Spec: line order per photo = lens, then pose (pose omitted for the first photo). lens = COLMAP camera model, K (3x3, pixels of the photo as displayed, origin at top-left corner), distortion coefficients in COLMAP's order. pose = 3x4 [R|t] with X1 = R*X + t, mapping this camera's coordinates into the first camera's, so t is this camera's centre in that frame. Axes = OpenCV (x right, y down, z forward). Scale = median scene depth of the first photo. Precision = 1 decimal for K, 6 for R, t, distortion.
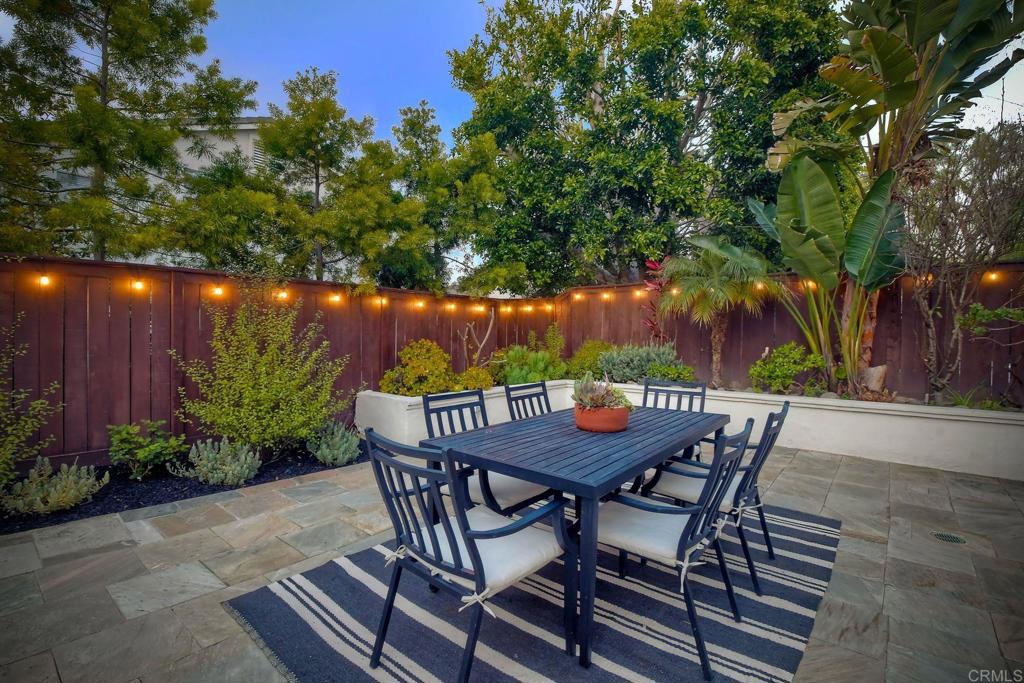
lens RADIAL K [[459.1, 0, 511.3], [0, 459.1, 337.1], [0, 0, 1]] dist [0.009630, -0.002143]
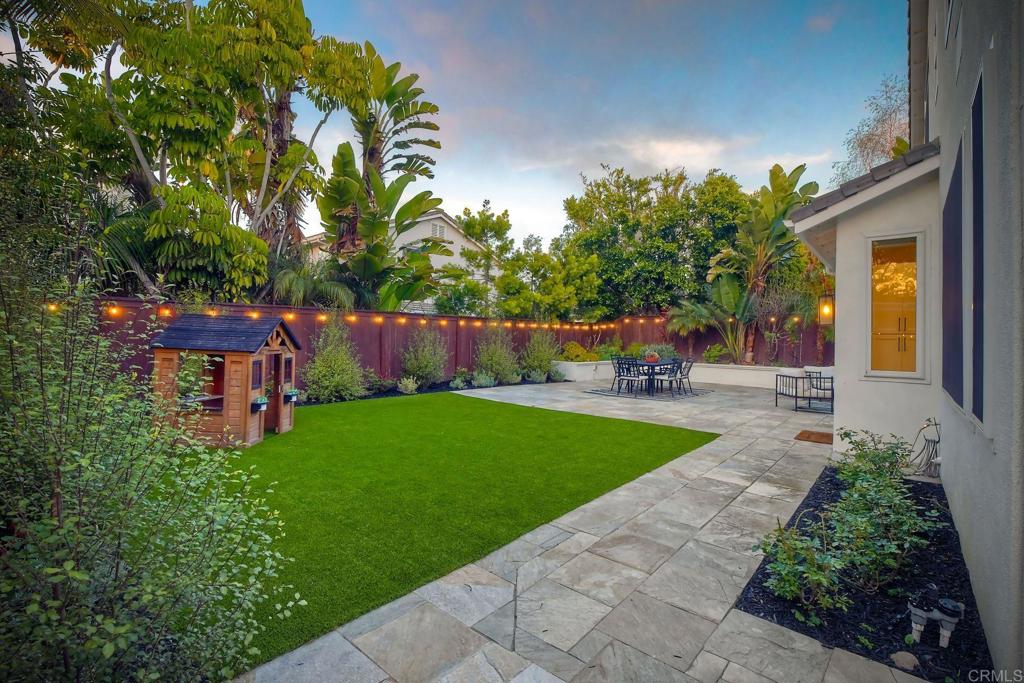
lens RADIAL K [[459.1, 0, 504.8], [0, 459.1, 337.6], [0, 0, 1]] dist [0.009630, -0.002143]
pose [[0.999506, 0.007493, -0.030514, -0.435966], [-0.007529, 0.999971, -0.001053, -0.008723], [0.030506, 0.001282, 0.999534, -1.380662]]
